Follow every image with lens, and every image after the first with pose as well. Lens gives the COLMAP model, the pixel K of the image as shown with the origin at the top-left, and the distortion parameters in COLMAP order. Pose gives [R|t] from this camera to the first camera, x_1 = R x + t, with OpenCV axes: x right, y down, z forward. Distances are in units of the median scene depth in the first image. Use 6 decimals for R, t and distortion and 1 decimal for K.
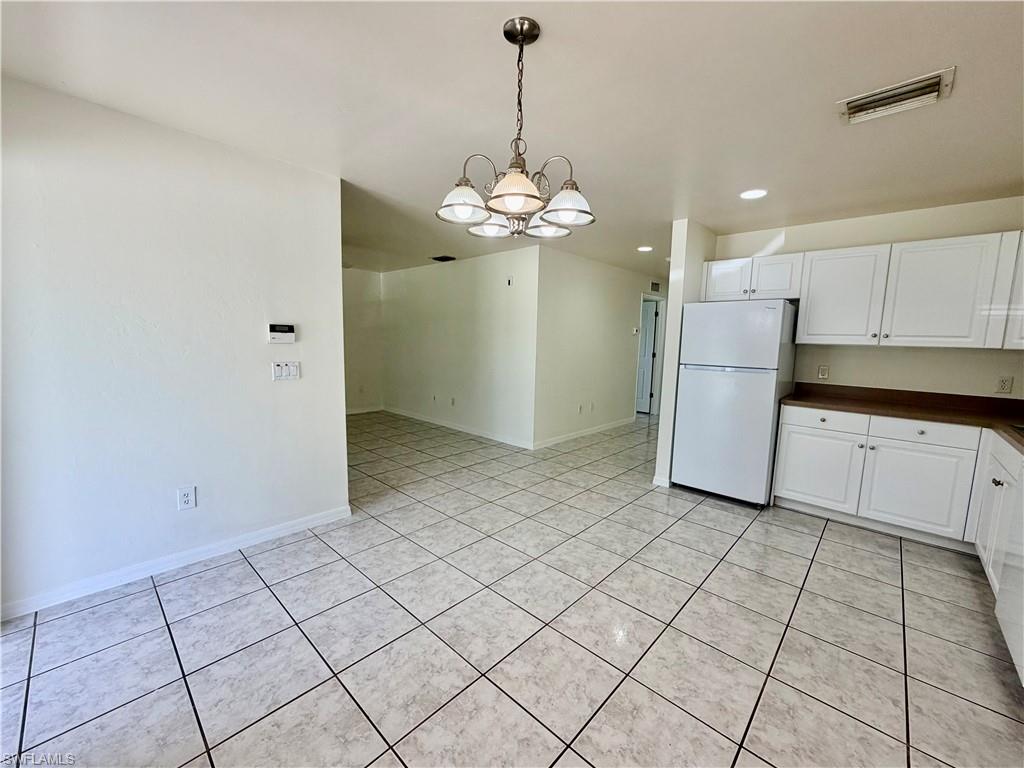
lens RADIAL K [[407.5, 0, 510.9], [0, 407.5, 387.6], [0, 0, 1]] dist [-0.001514, 0.001027]
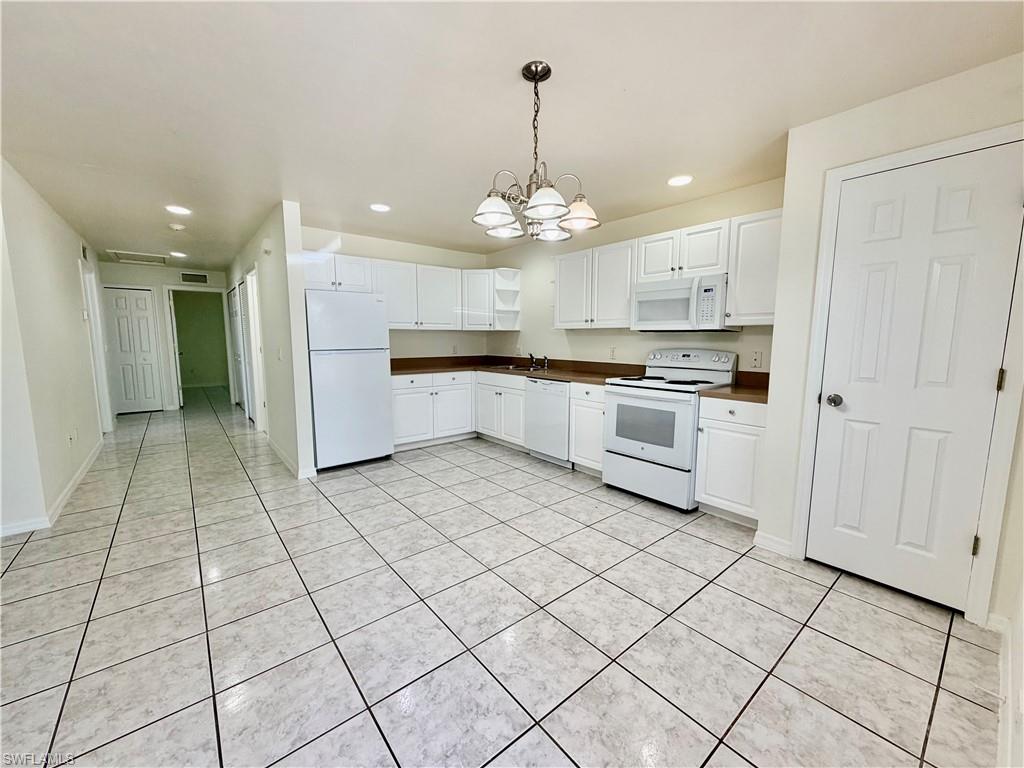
lens RADIAL K [[407.5, 0, 509.9], [0, 407.5, 387.3], [0, 0, 1]] dist [-0.001514, 0.001027]
pose [[0.133943, -0.147960, 0.979881, -0.609847], [0.122510, 0.983679, 0.131787, -0.049286], [-0.983387, 0.102393, 0.149883, 0.451522]]
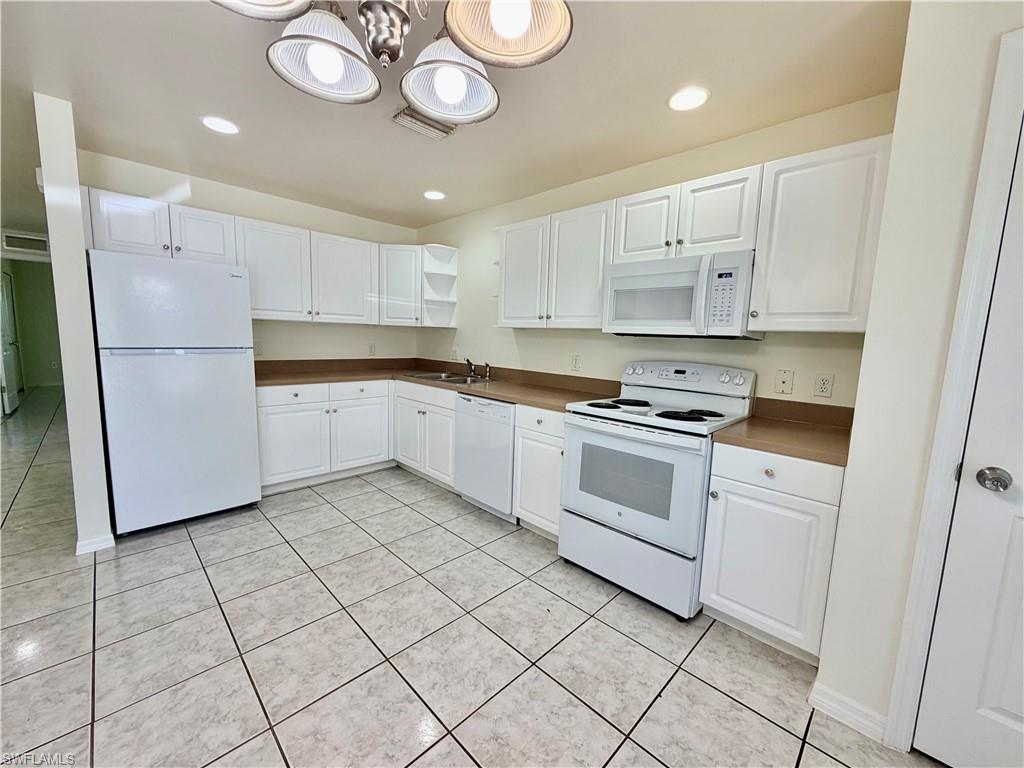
lens RADIAL K [[407.5, 0, 510.4], [0, 407.5, 386.0], [0, 0, 1]] dist [-0.001514, 0.001027]
pose [[0.033611, -0.147294, 0.988521, -0.219547], [0.088544, 0.985630, 0.143853, -0.041944], [-0.995505, 0.082692, 0.046170, 0.423408]]
